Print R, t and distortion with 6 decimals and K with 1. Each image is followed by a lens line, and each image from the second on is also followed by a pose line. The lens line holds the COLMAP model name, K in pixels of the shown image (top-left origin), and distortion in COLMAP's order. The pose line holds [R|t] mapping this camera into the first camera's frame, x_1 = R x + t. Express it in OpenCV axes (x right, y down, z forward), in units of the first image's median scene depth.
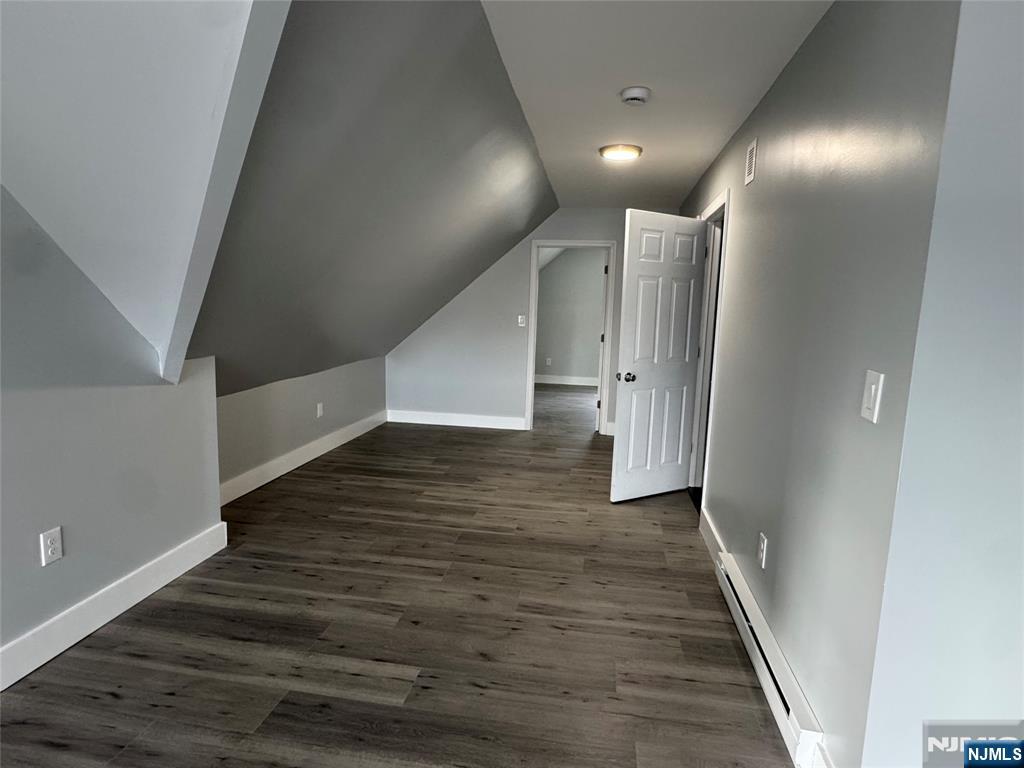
lens RADIAL K [[556.7, 0, 512.0], [0, 556.7, 384.0], [0, 0, 1]] dist [-0.000377, 0.000466]
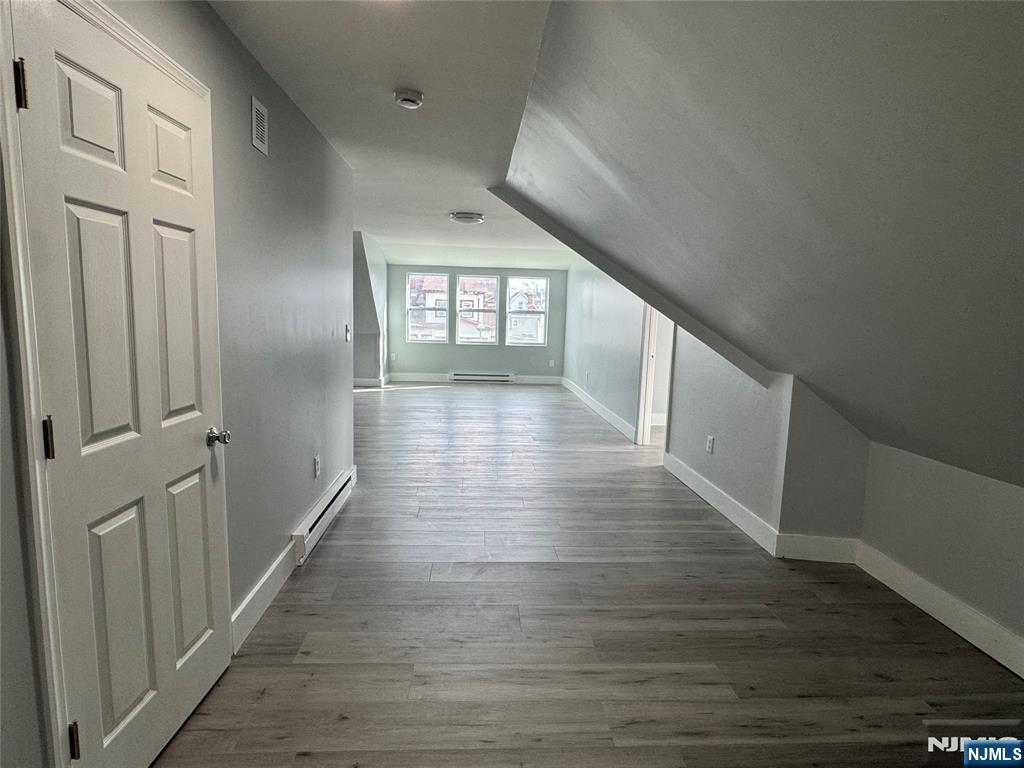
lens RADIAL K [[562.4, 0, 512.0], [0, 562.4, 384.0], [0, 0, 1]] dist [-0.000535, 0.001597]
pose [[-0.973578, -0.027247, -0.226724, 0.189859], [-0.087600, 0.961459, 0.260622, -0.223286], [0.210884, 0.273597, -0.938442, 1.596004]]
